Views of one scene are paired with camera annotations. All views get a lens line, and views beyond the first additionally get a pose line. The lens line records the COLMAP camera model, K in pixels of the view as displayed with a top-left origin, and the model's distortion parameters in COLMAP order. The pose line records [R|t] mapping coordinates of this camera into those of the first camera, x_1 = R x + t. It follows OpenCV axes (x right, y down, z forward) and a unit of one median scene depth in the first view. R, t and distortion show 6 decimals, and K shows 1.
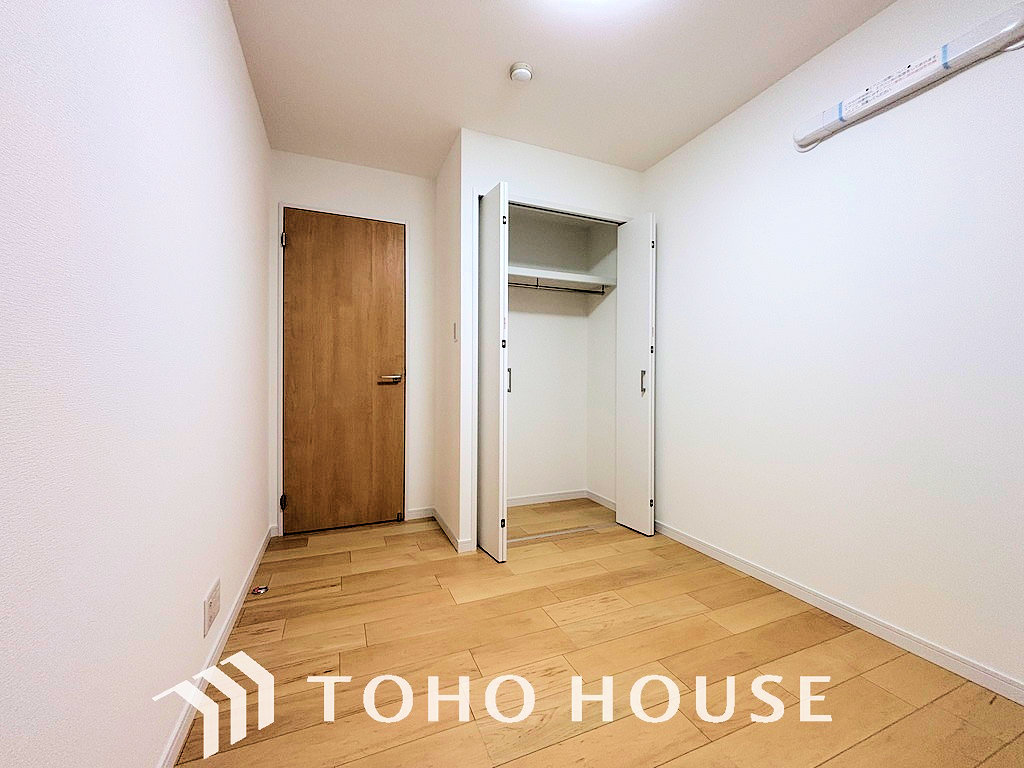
lens RADIAL K [[408.6, 0, 512.0], [0, 408.6, 384.0], [0, 0, 1]] dist [-0.001074, 0.000033]
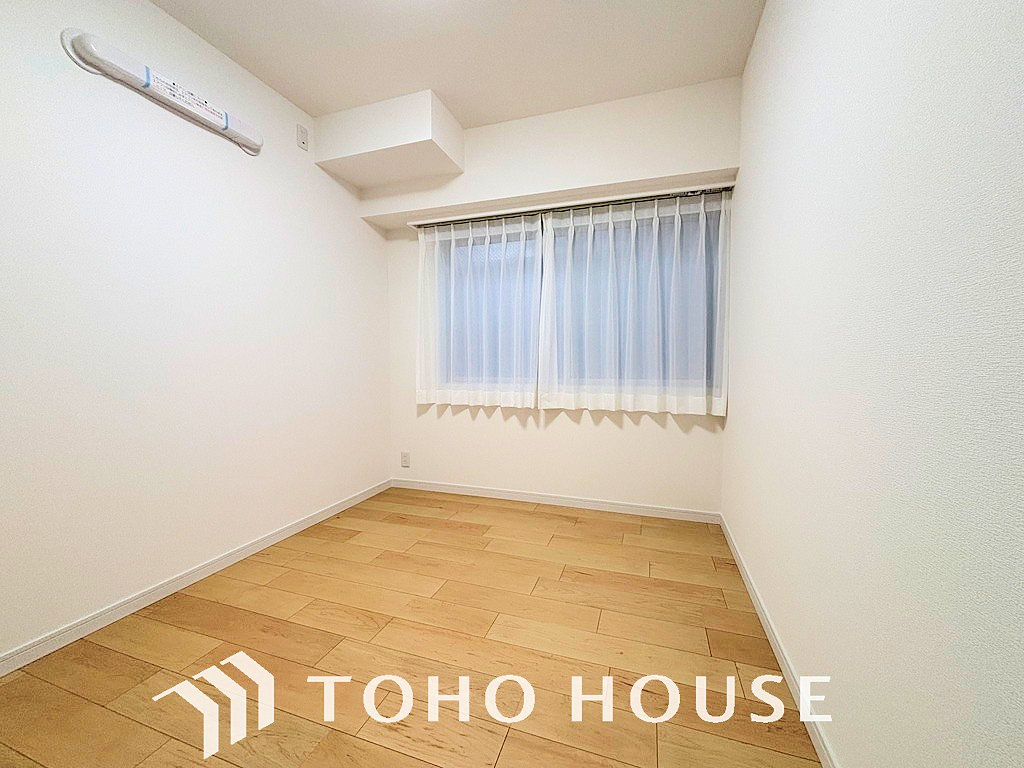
lens RADIAL K [[408.6, 0, 512.0], [0, 408.6, 384.0], [0, 0, 1]] dist [-0.001074, 0.000033]
pose [[-0.743079, -0.035881, 0.668242, -0.478179], [0.002094, 0.998432, 0.055939, -0.004479], [-0.669201, 0.042966, -0.741838, 1.153809]]
